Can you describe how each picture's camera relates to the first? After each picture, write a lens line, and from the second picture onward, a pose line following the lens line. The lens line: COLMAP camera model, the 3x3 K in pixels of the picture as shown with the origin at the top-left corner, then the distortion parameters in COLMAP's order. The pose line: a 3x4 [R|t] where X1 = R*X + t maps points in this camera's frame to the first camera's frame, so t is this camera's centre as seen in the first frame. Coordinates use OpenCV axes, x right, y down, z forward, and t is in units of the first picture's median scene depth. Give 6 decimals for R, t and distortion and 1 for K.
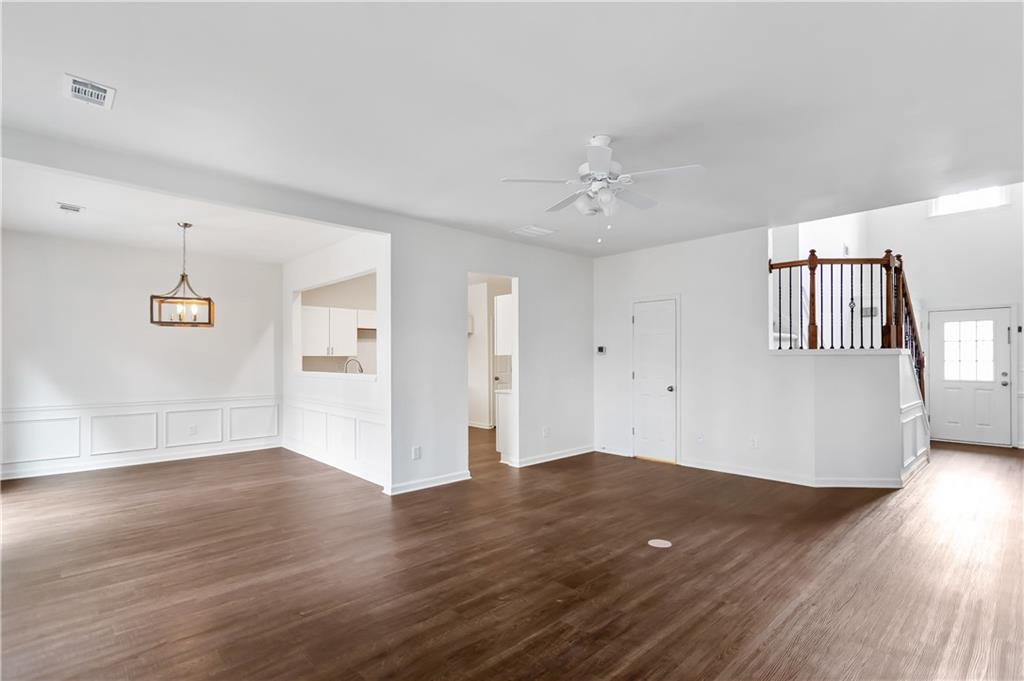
lens RADIAL K [[491.6, 0, 515.9], [0, 491.6, 360.5], [0, 0, 1]] dist [0.001527, 0.000420]
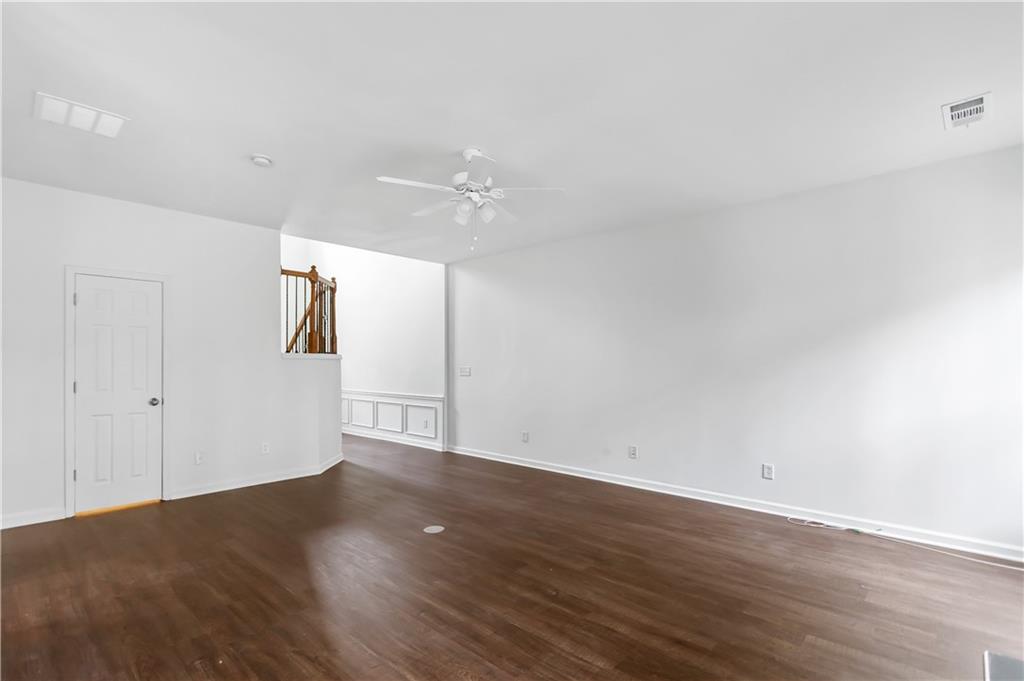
lens RADIAL K [[491.6, 0, 515.9], [0, 491.6, 360.5], [0, 0, 1]] dist [0.001527, 0.000420]
pose [[-0.066148, 0.006092, 0.997791, -0.543809], [0.005366, 0.999969, -0.005750, 0.003435], [-0.997795, 0.004974, -0.066179, 0.596049]]
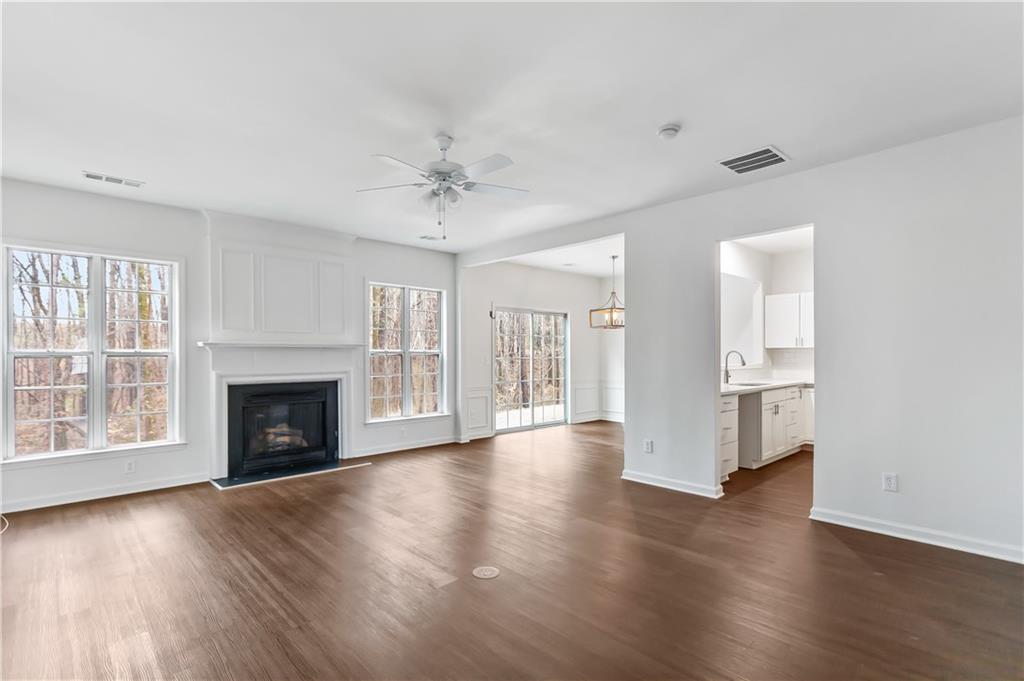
lens RADIAL K [[492.7, 0, 507.9], [0, 492.7, 356.3], [0, 0, 1]] dist [0.003469, 0.000259]
pose [[-0.011412, 0.007978, -0.999903, 0.751619], [-0.002569, 0.999965, 0.008008, 0.001567], [0.999932, 0.002660, -0.011391, 0.701276]]
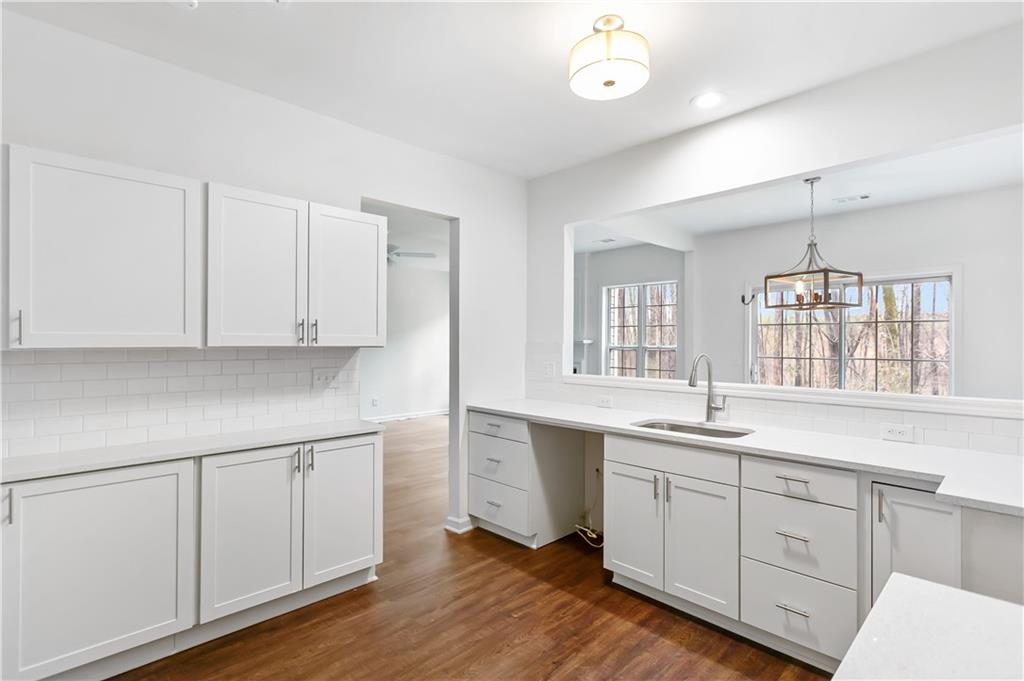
lens RADIAL K [[492.2, 0, 512.0], [0, 492.2, 340.5], [0, 0, 1]] dist [-0.000933, 0.000212]
pose [[-0.999961, 0.001100, -0.008790, -0.185902], [0.001072, 0.999994, 0.003197, -0.022140], [0.008793, 0.003187, -0.999956, 1.760648]]
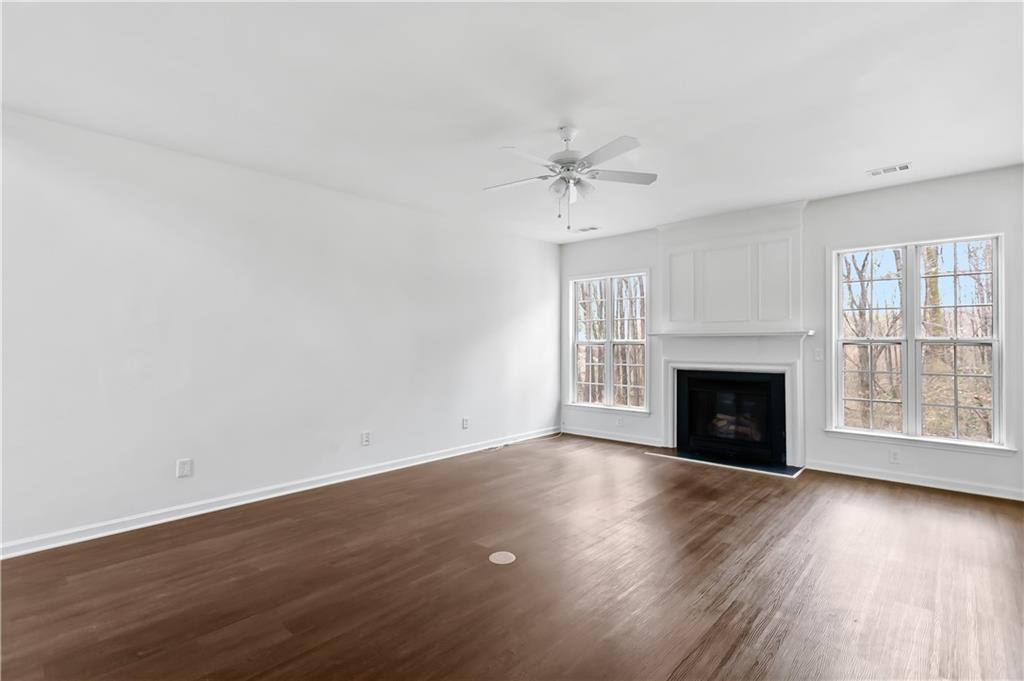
lens RADIAL K [[484.7, 0, 512.0], [0, 484.7, 340.5], [0, 0, 1]] dist [0.017222, 0.000176]
pose [[-0.997363, 0.004861, -0.072408, 0.228878], [0.004844, 0.999988, 0.000406, -0.001553], [0.072409, 0.000055, -0.997375, 1.236549]]
